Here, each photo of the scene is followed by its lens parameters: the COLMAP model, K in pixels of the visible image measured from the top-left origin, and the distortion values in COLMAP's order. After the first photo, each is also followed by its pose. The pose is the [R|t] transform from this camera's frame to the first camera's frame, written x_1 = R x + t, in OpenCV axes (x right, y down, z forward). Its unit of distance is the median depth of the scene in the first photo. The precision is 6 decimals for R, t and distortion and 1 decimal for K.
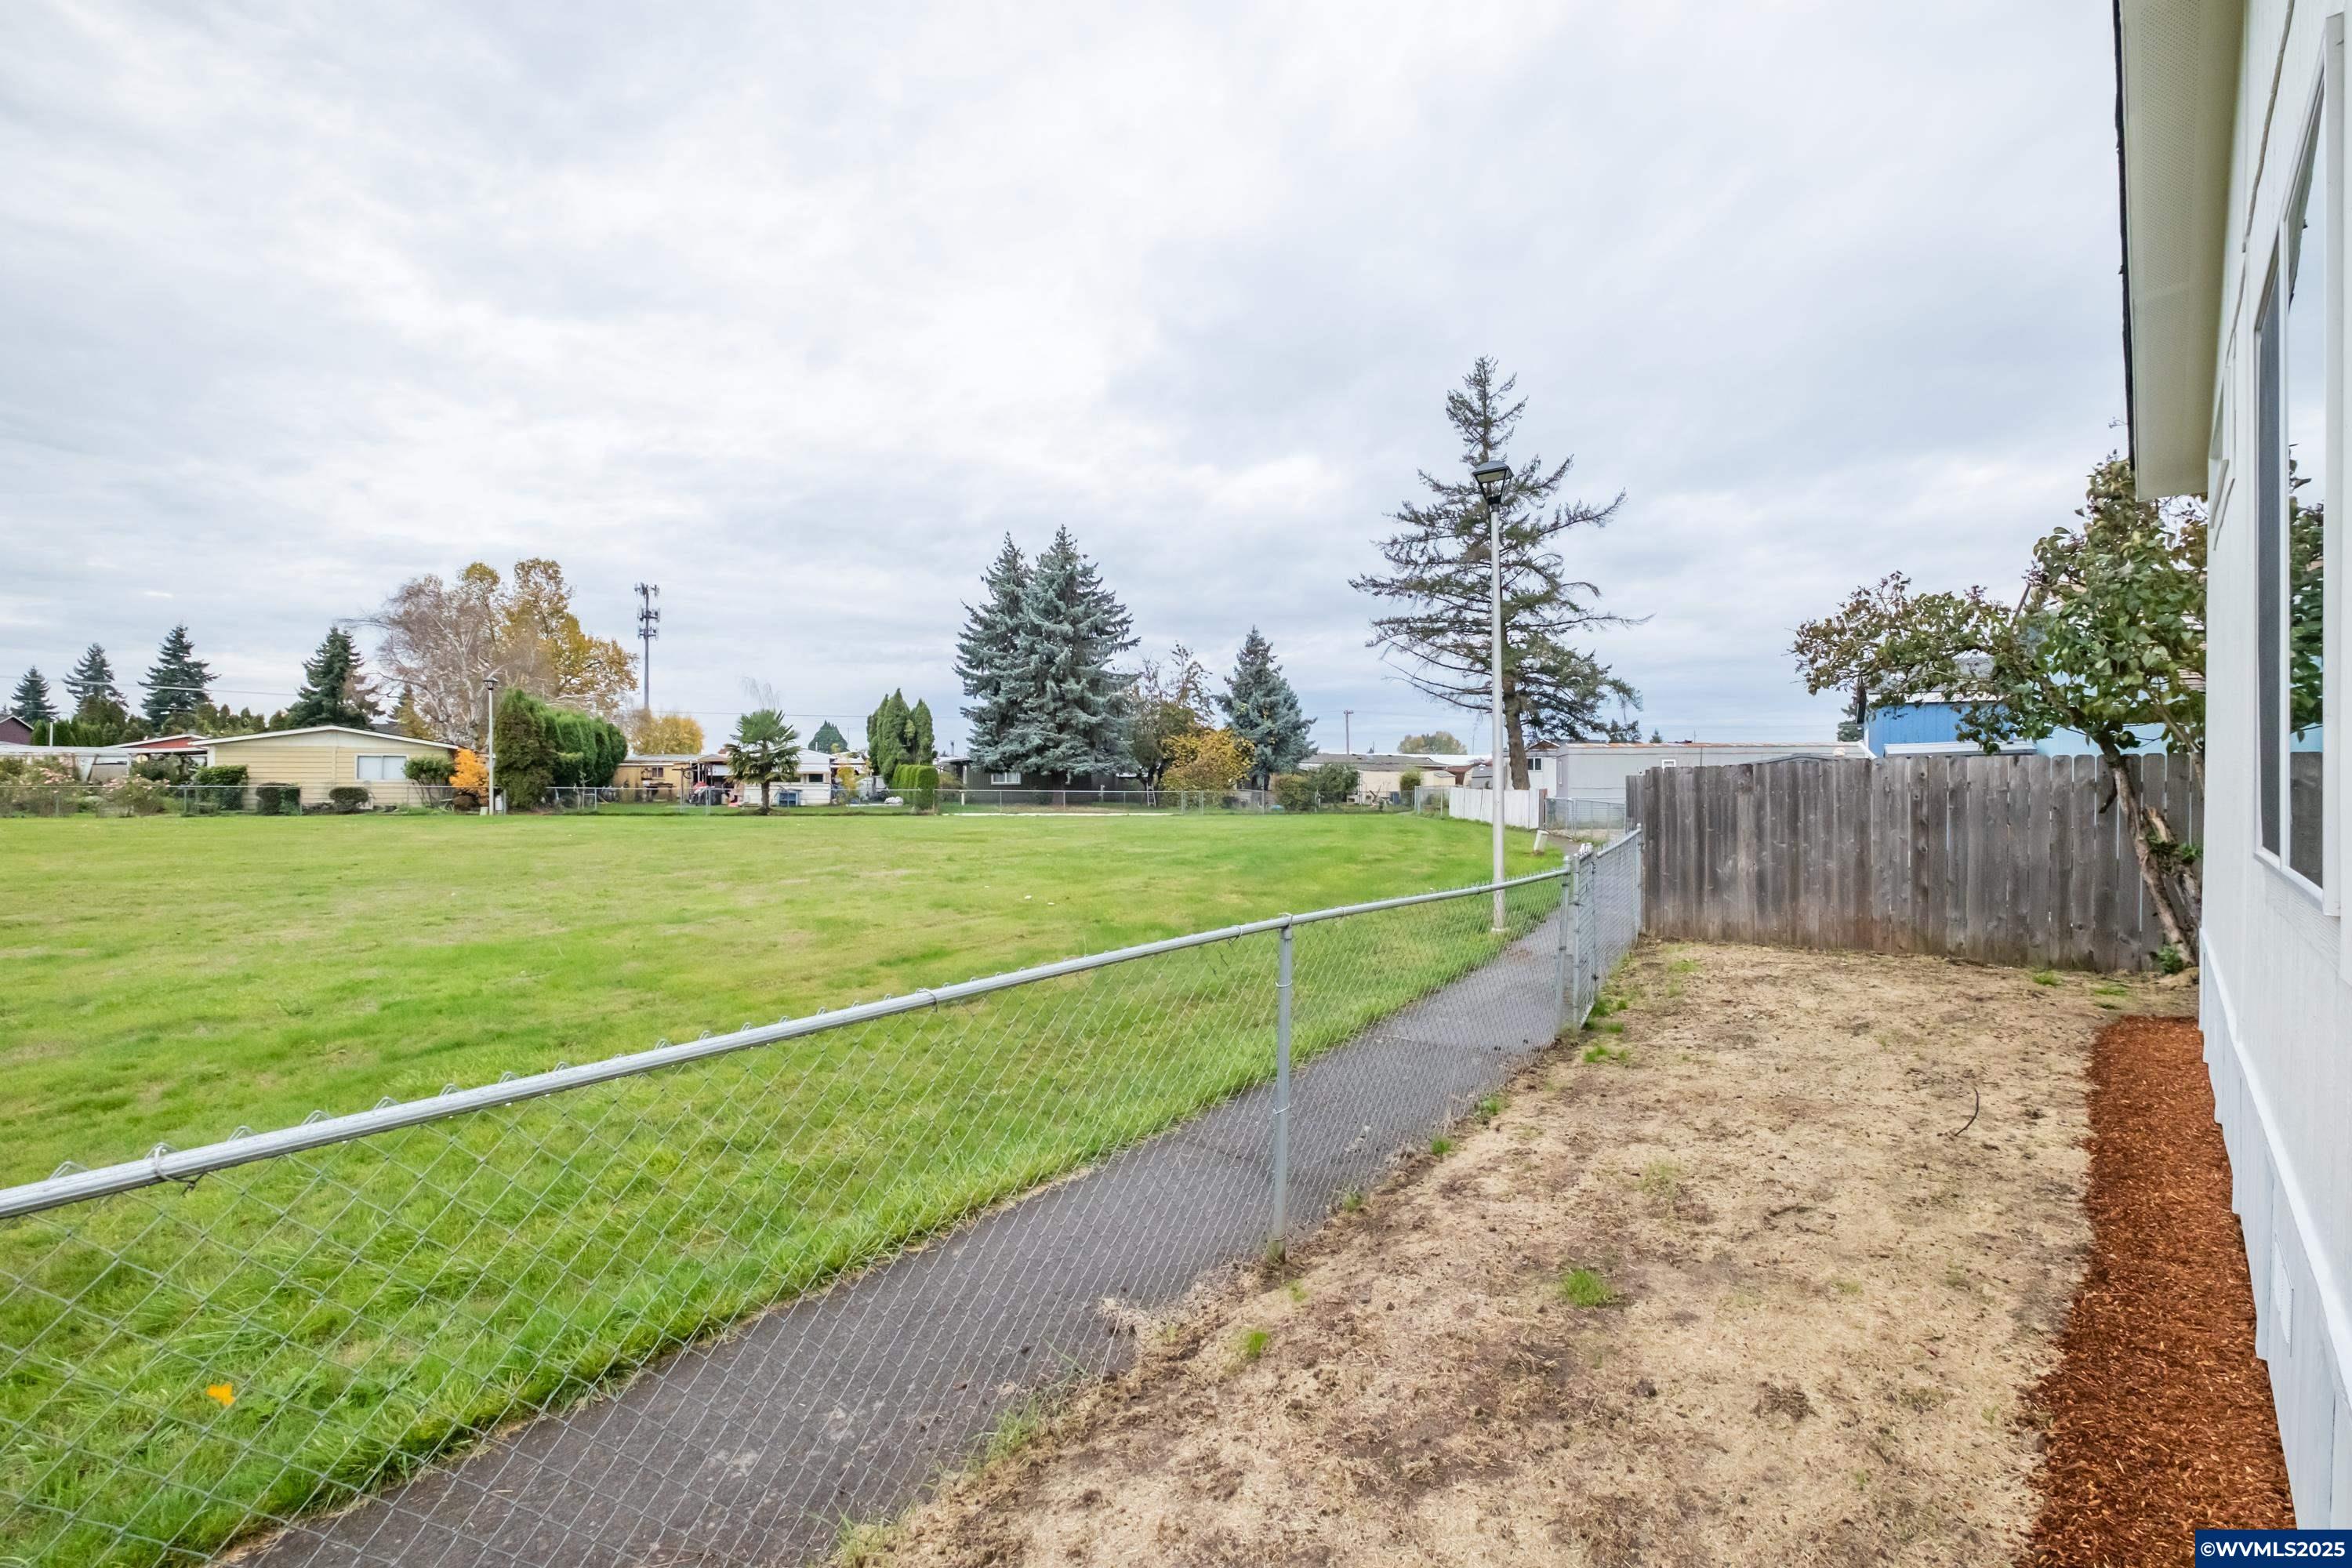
lens RADIAL K [[1021.0, 0, 1196.0], [0, 1021.0, 781.2], [0, 0, 1]] dist [-0.002267, -0.001054]
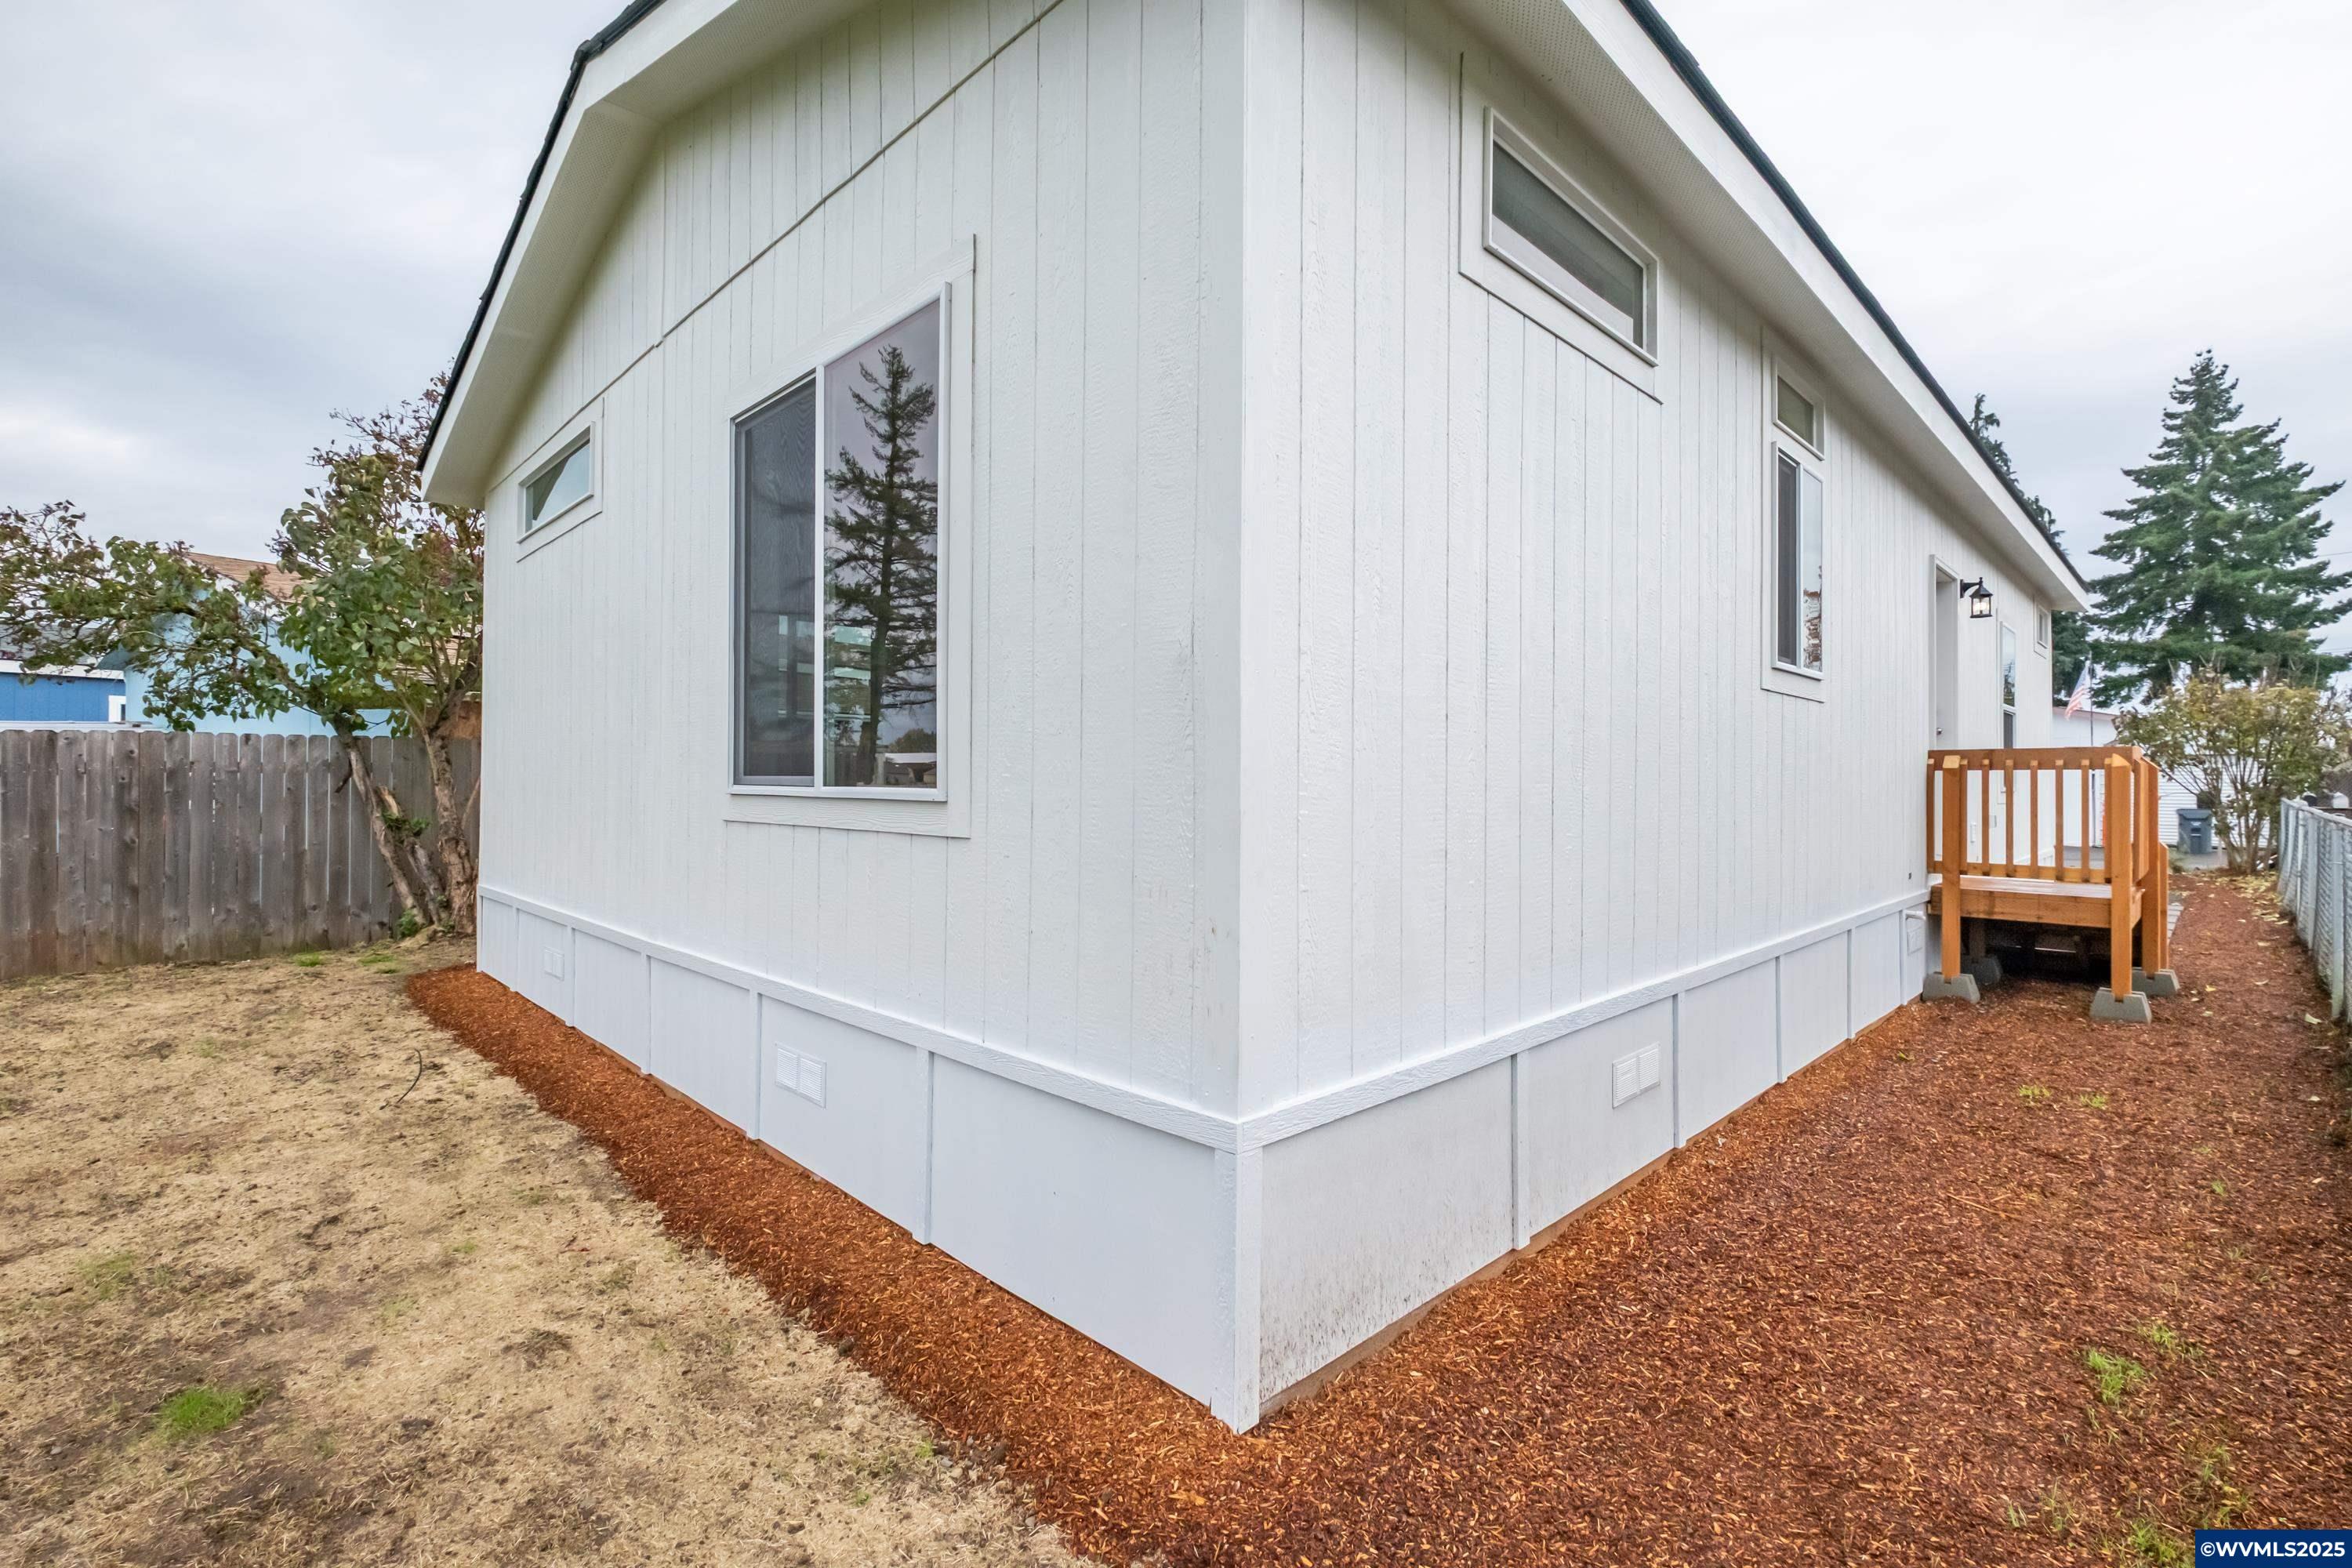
lens RADIAL K [[1065.9, 0, 1176.0], [0, 1065.9, 784.0], [0, 0, 1]] dist [0.000322, 0.000304]
pose [[0.041034, -0.003113, 0.999153, -0.245546], [0.001843, 0.999994, 0.003040, 0.035209], [-0.999156, 0.001717, 0.041040, 0.194708]]
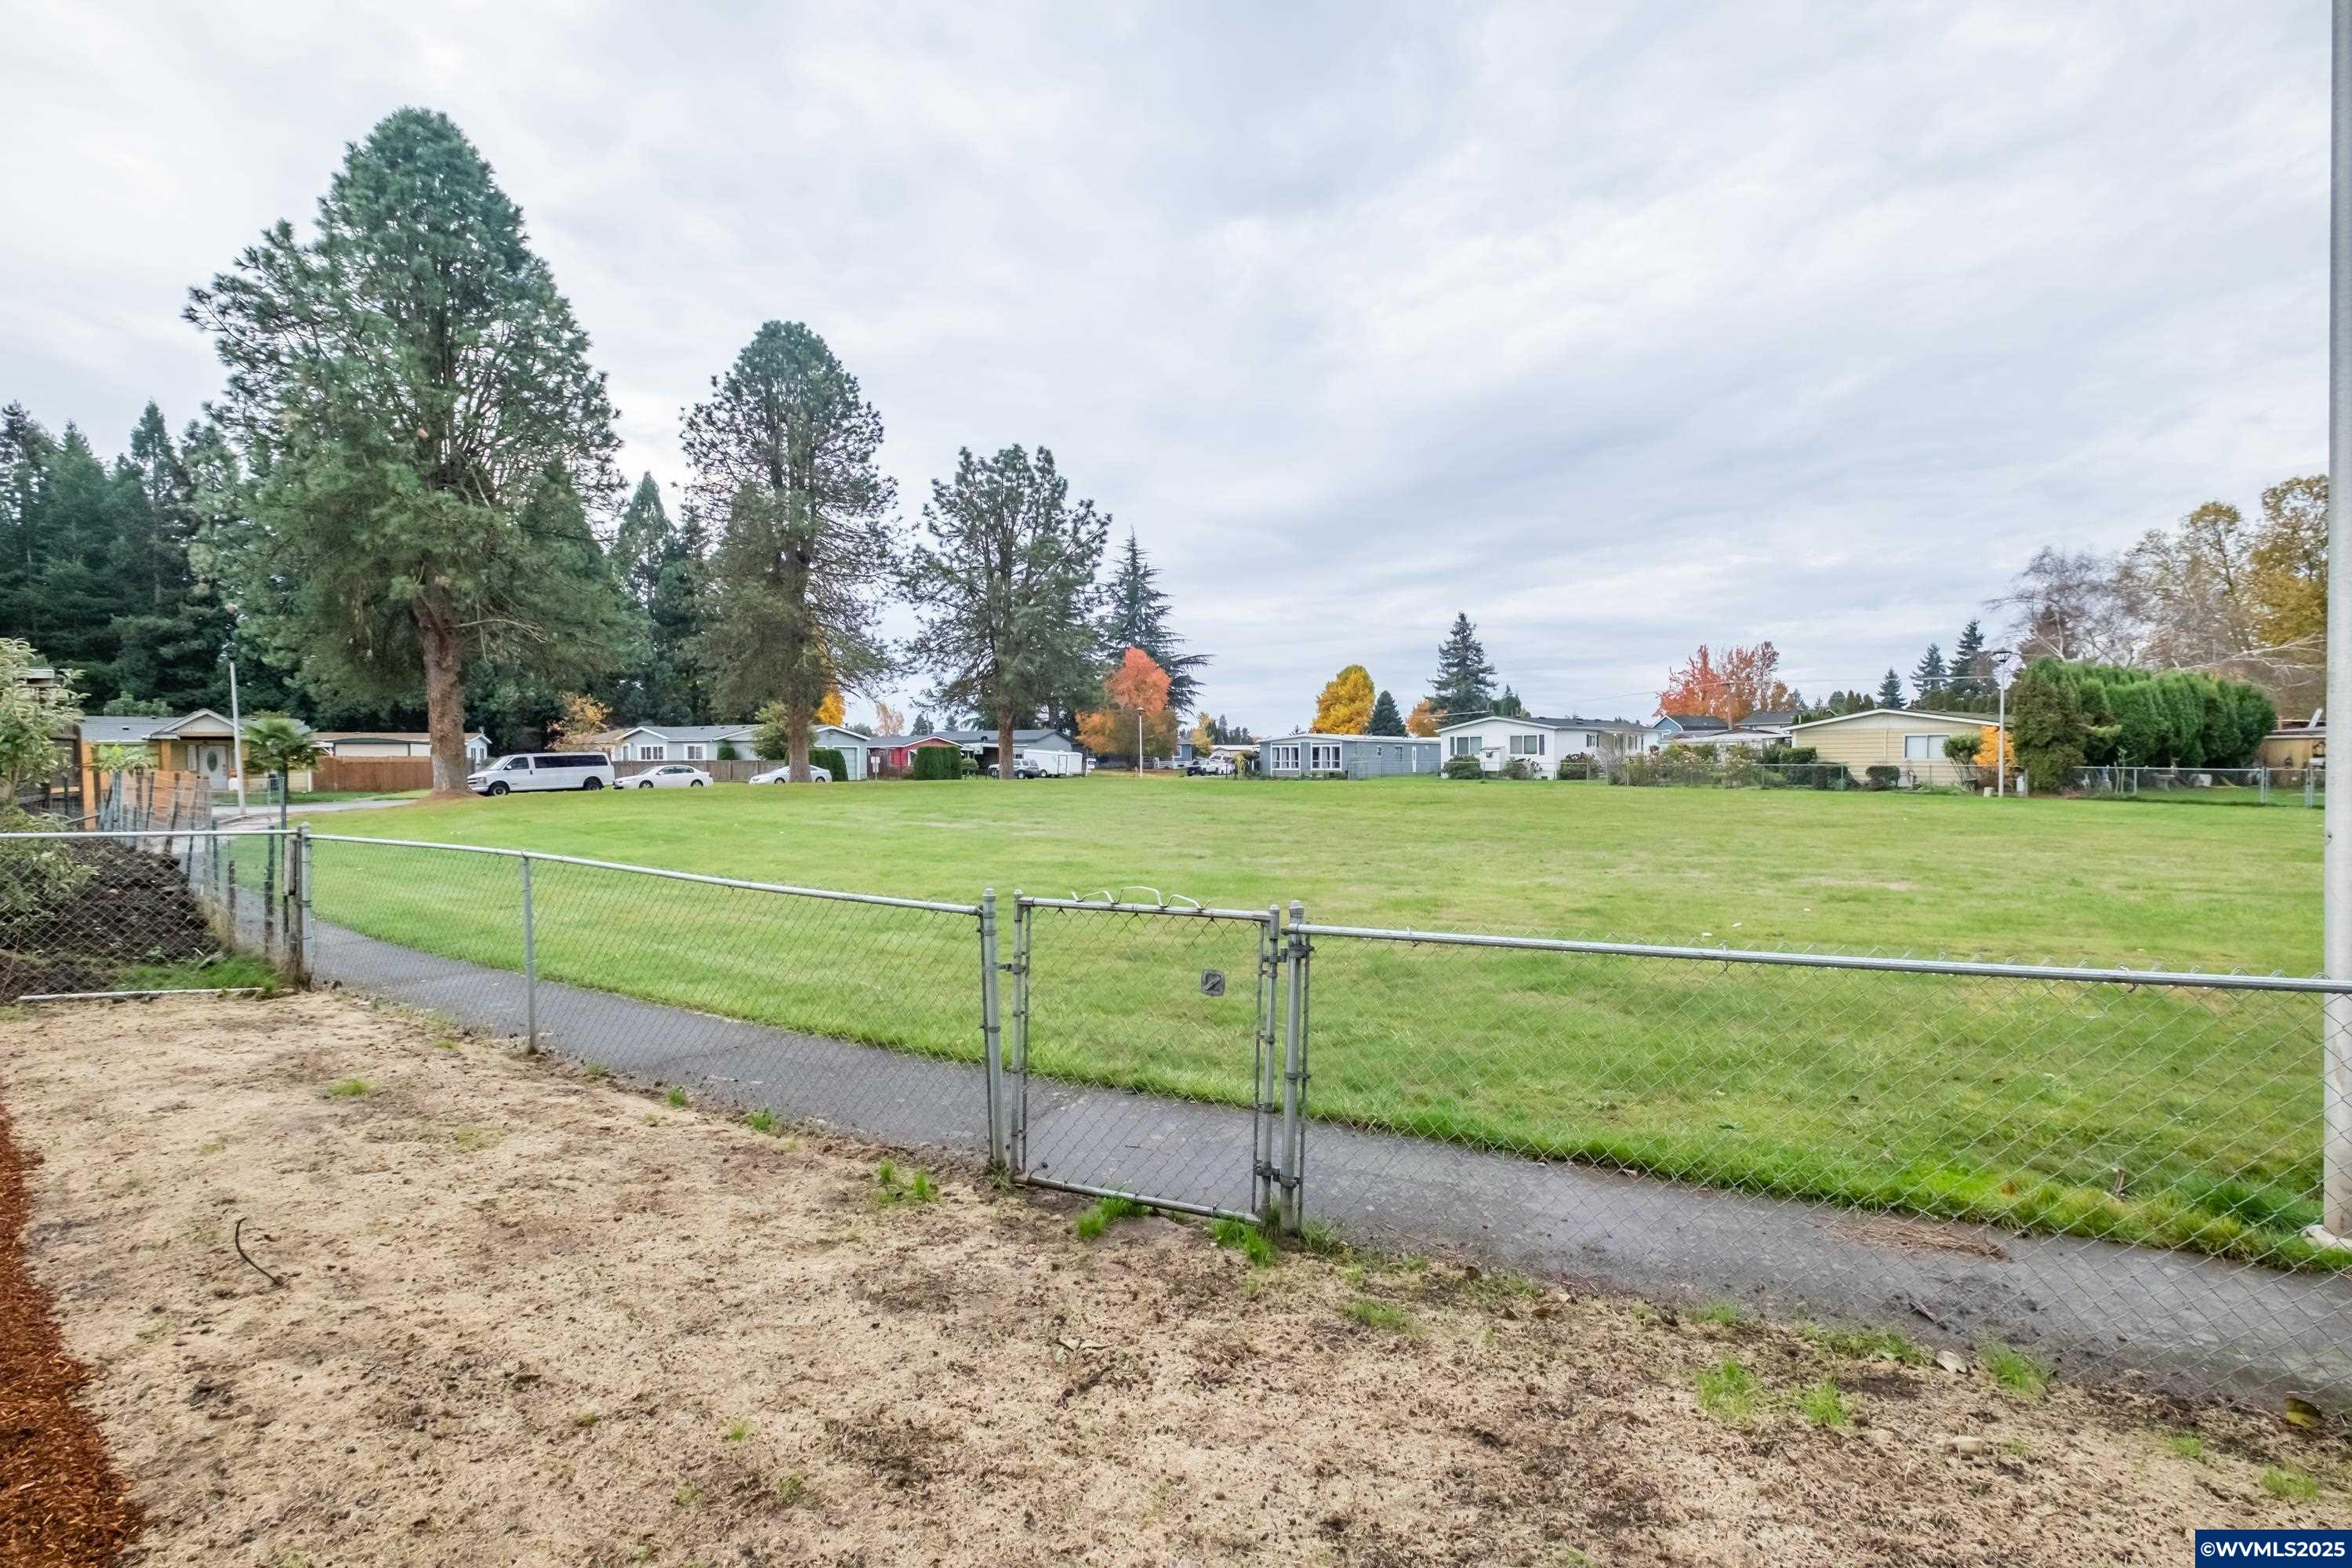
lens RADIAL K [[1021.0, 0, 1196.0], [0, 1021.0, 781.2], [0, 0, 1]] dist [-0.002267, -0.001054]
pose [[0.077042, 0.019810, -0.996831, 1.448866], [0.002777, 0.999794, 0.020083, -0.012012], [0.997024, -0.004316, 0.076971, 1.538396]]
